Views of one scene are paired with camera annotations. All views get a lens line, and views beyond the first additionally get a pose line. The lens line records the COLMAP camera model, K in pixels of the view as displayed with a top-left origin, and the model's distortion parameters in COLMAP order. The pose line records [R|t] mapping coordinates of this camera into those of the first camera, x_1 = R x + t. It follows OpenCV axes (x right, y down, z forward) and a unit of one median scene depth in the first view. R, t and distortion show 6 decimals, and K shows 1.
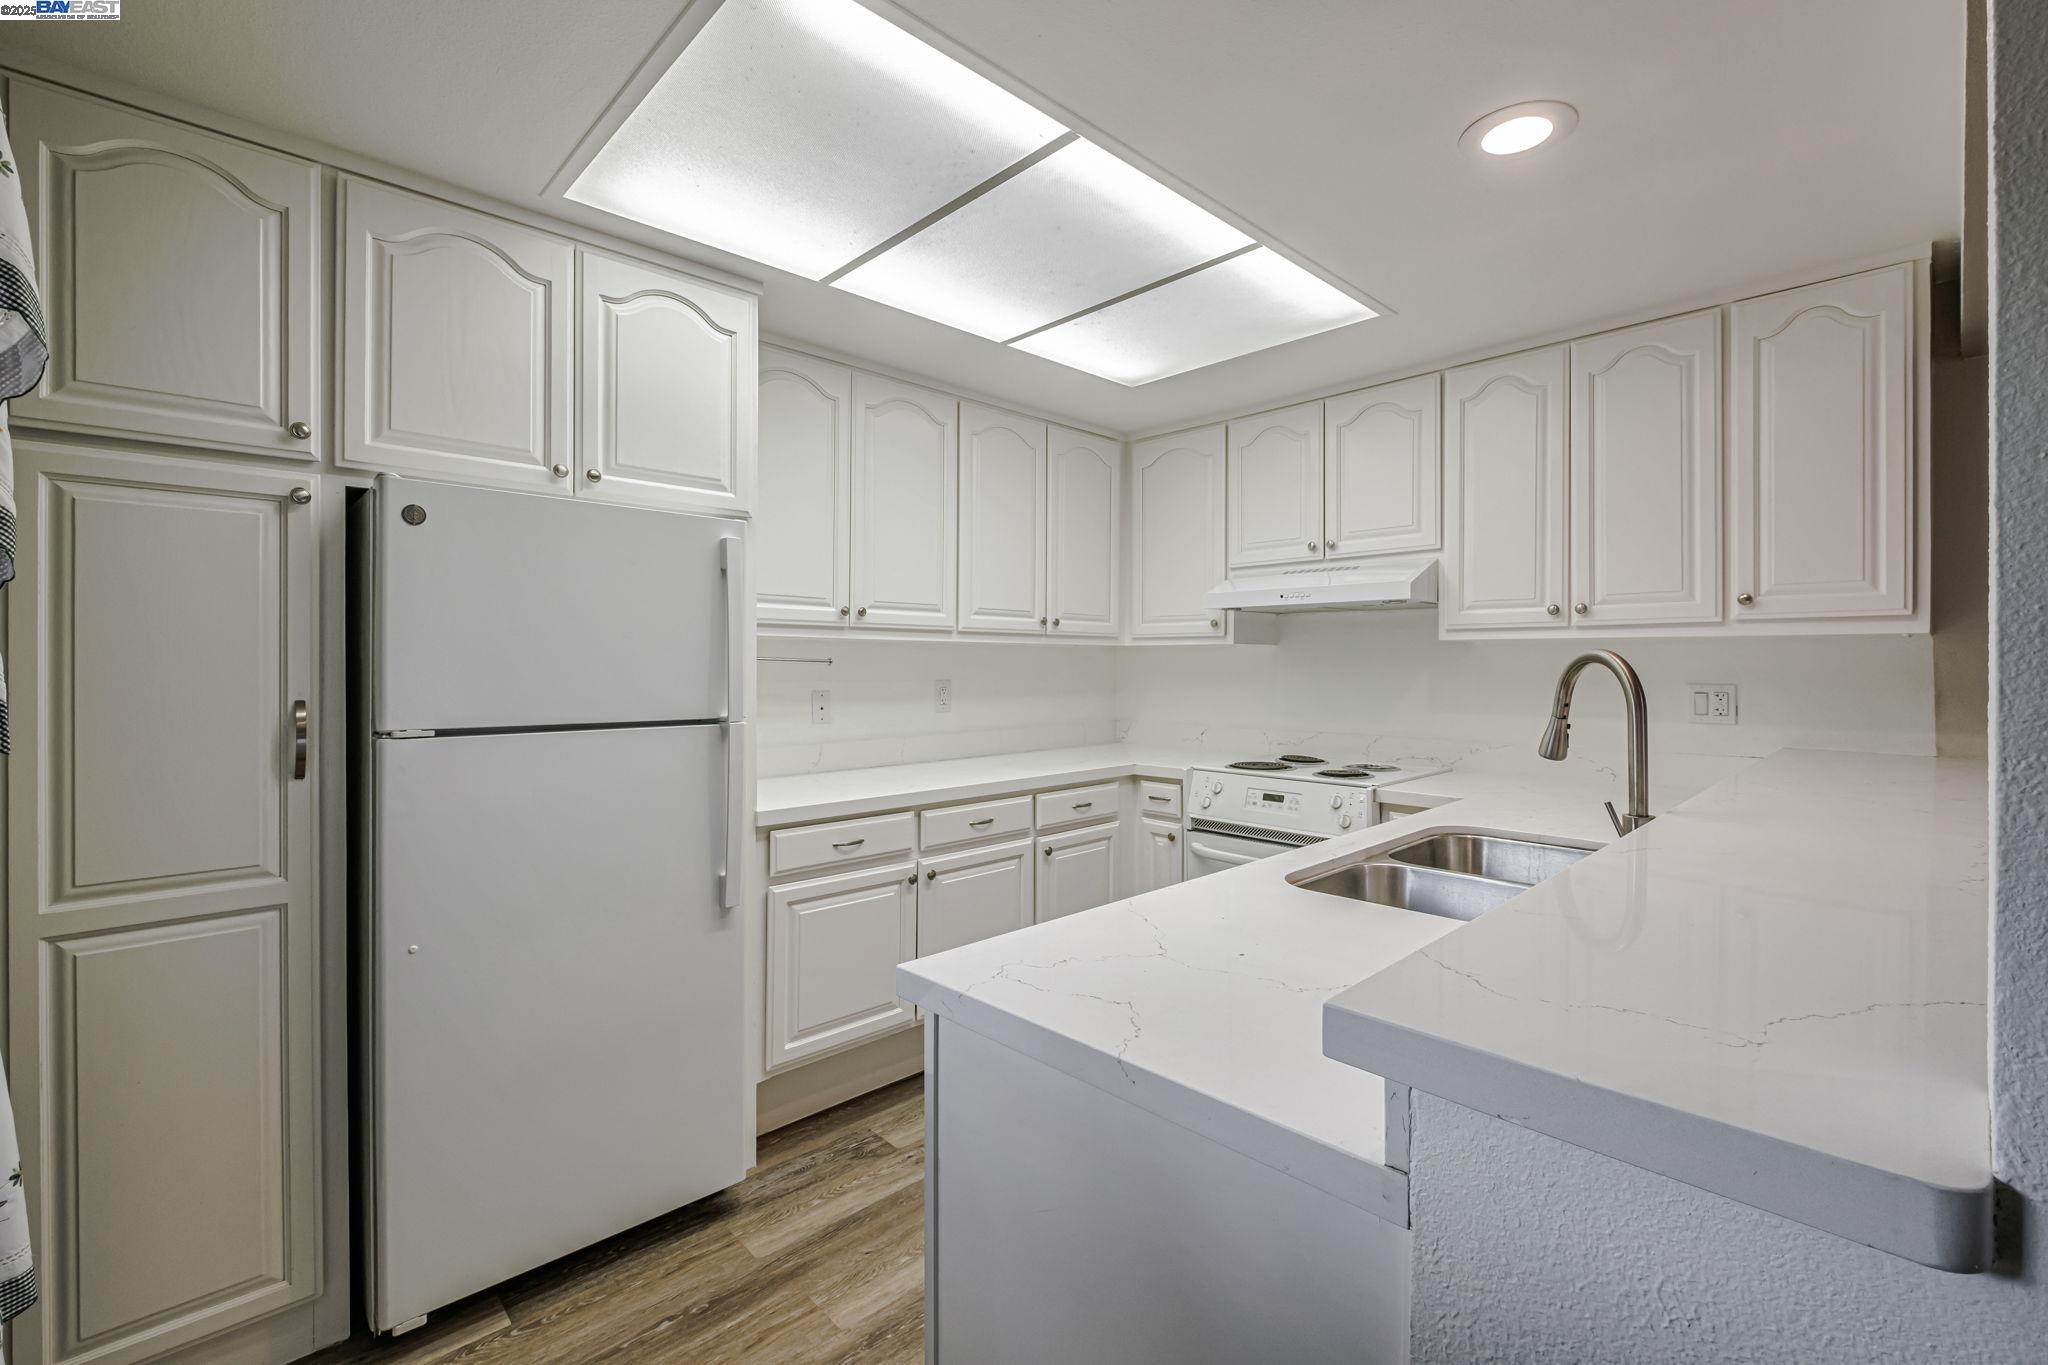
lens RADIAL K [[880.6, 0, 1033.0], [0, 880.6, 663.0], [0, 0, 1]] dist [-0.002830, -0.000292]
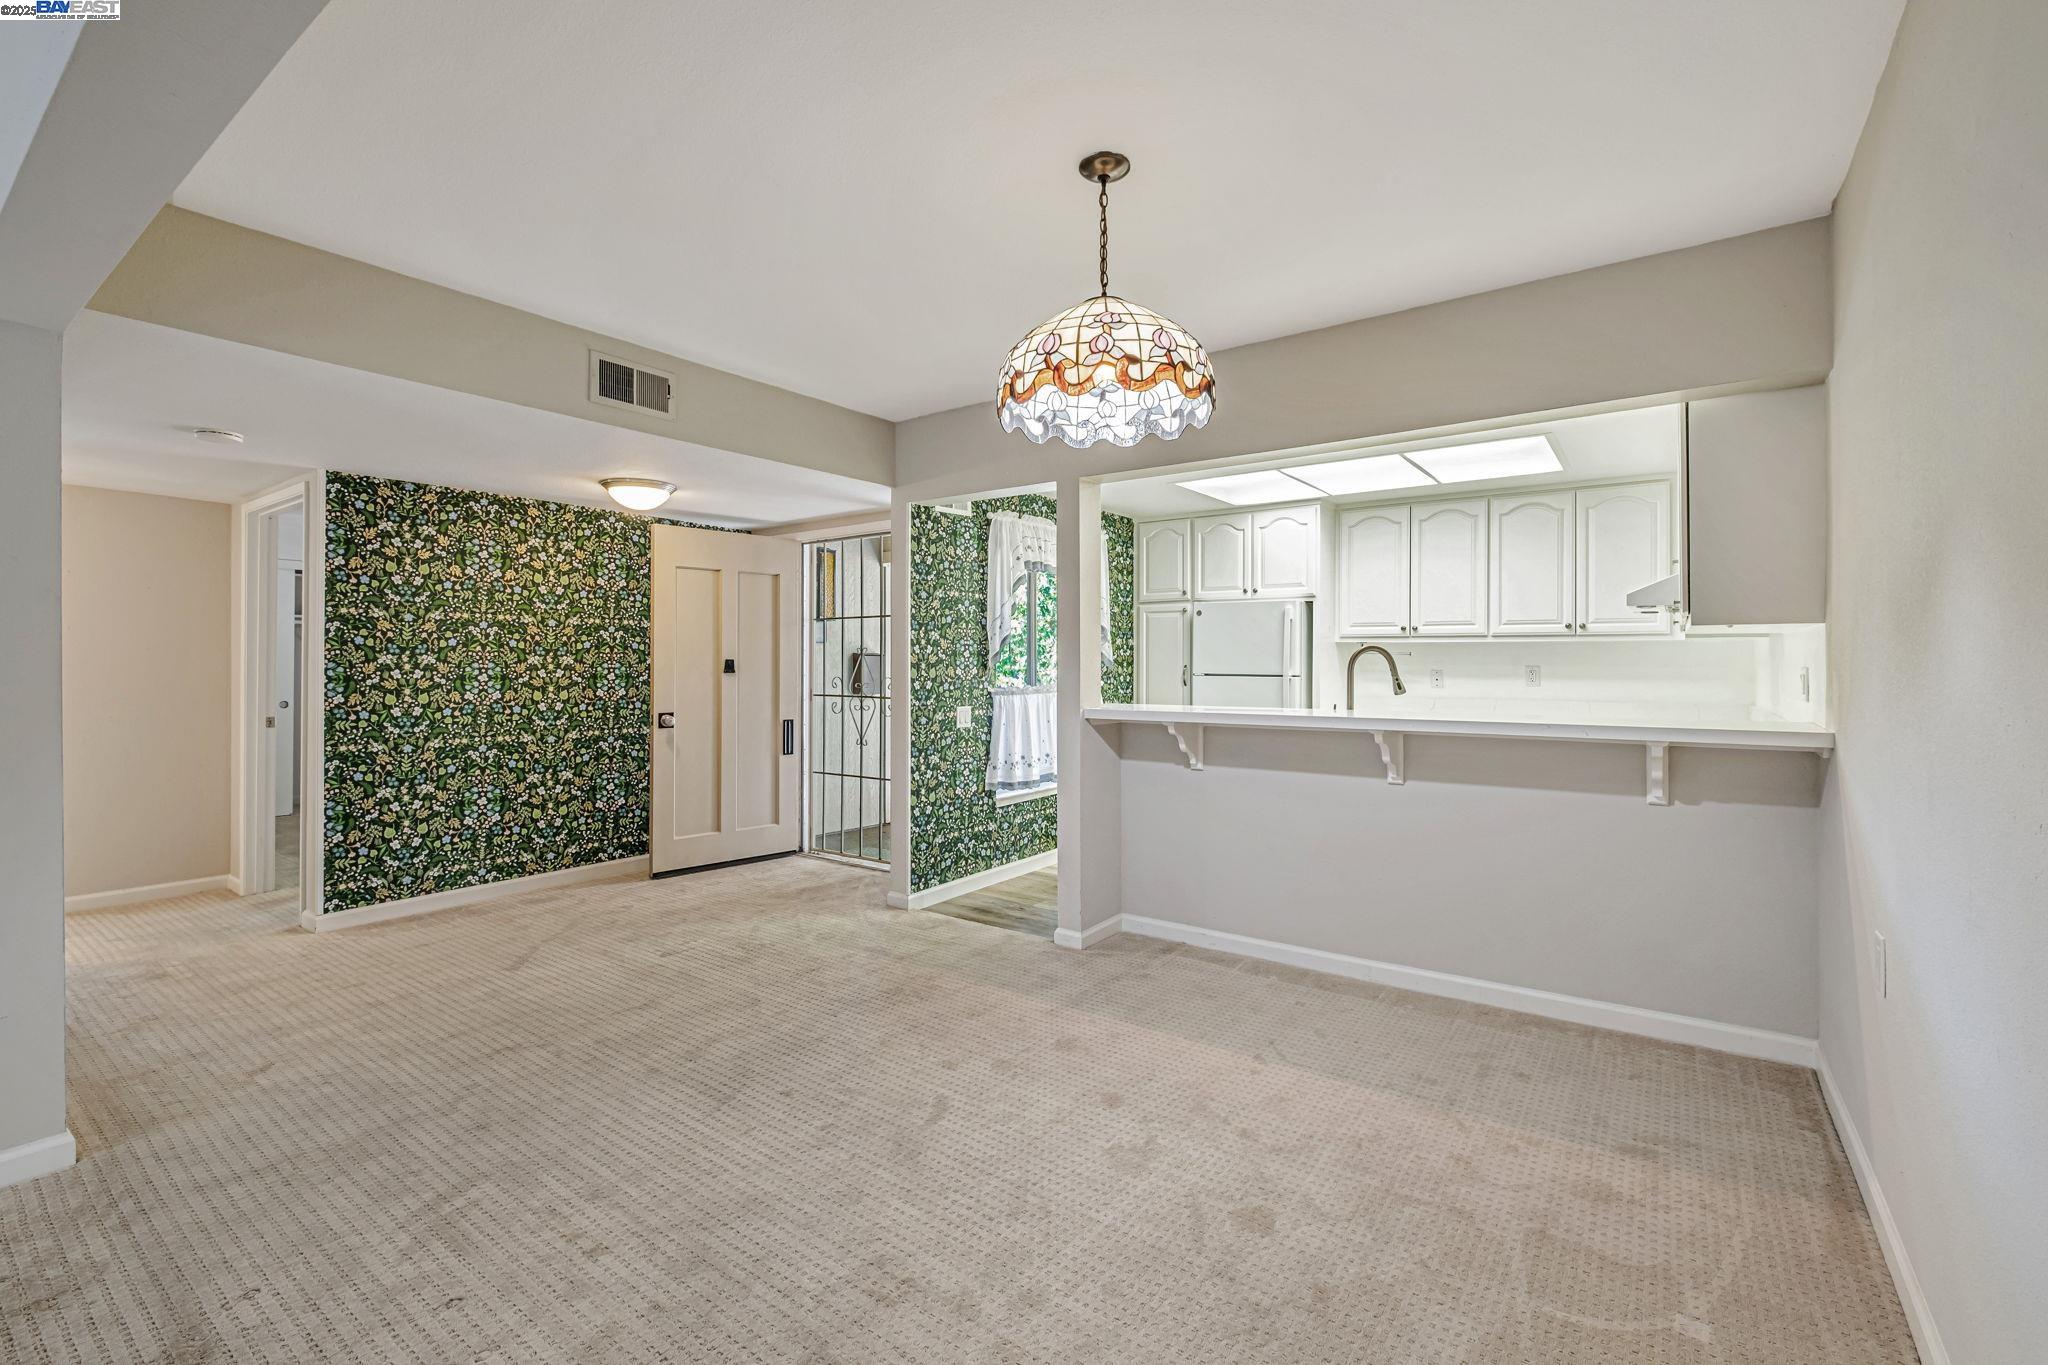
lens RADIAL K [[886.7, 0, 1029.5], [0, 886.7, 653.4], [0, 0, 1]] dist [-0.002866, -0.000248]
pose [[0.179765, -0.007388, -0.983682, 1.969711], [-0.001976, 0.999967, -0.007872, 0.018101], [0.983708, 0.003359, 0.179745, -0.235227]]
